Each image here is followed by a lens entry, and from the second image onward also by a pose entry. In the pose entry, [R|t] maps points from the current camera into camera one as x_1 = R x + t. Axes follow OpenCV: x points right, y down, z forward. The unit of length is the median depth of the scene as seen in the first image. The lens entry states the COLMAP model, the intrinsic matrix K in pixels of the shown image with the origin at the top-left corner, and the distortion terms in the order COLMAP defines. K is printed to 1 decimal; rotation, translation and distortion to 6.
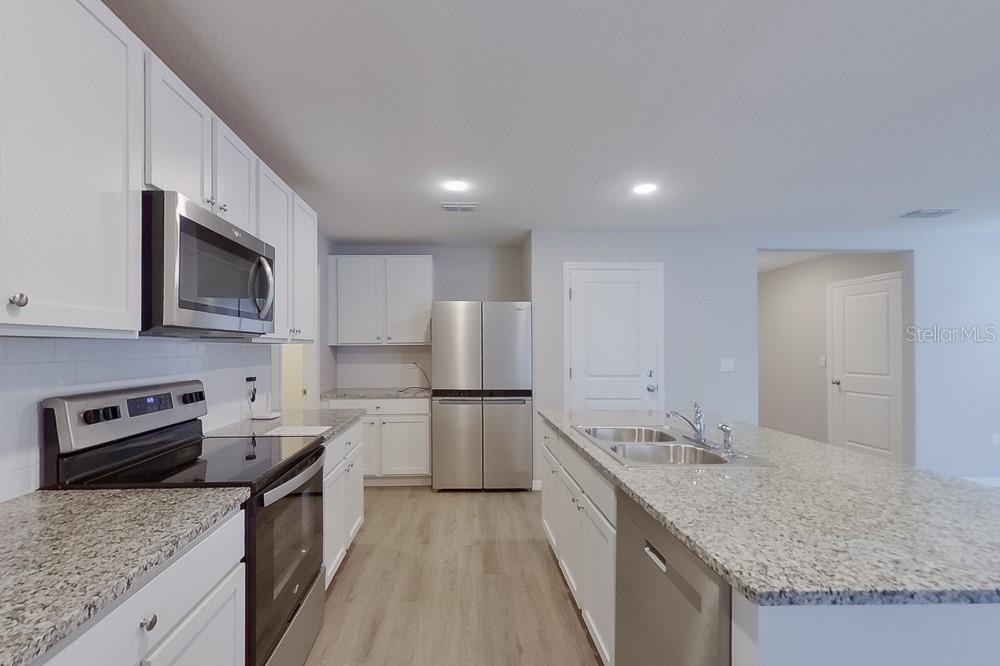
lens RADIAL K [[431.6, 0, 466.4], [0, 431.6, 350.5], [0, 0, 1]] dist [0.003688, -0.000086]
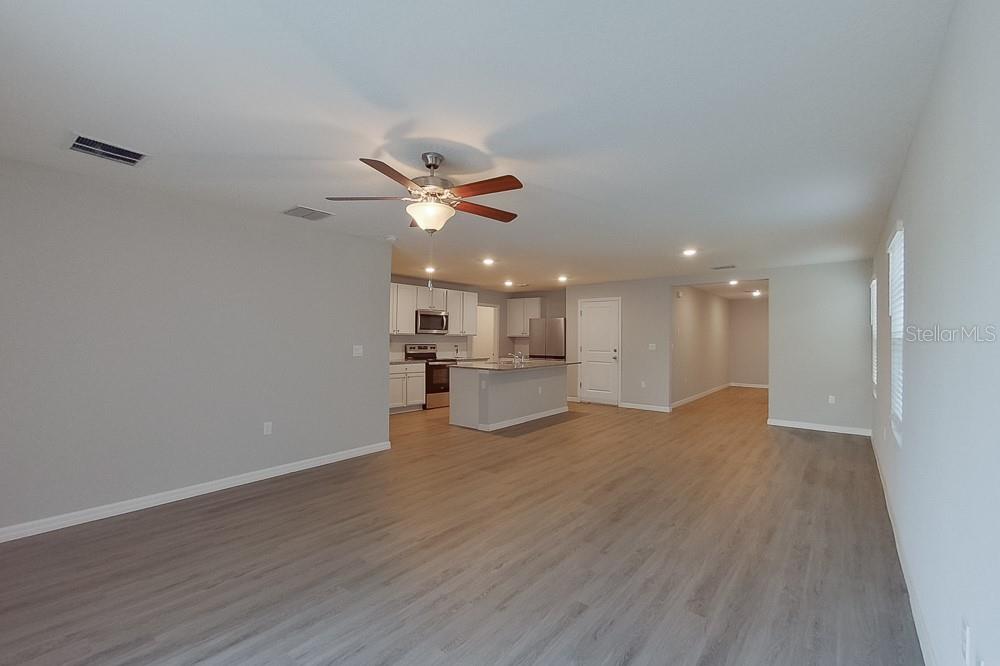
lens RADIAL K [[431.6, 0, 503.3], [0, 431.6, 336.8], [0, 0, 1]] dist [0.003688, -0.000086]
pose [[0.754608, 0.004344, -0.656161, 3.113287], [-0.011827, 0.999906, -0.006982, 0.016729], [0.656069, 0.013029, 0.754588, -2.074088]]
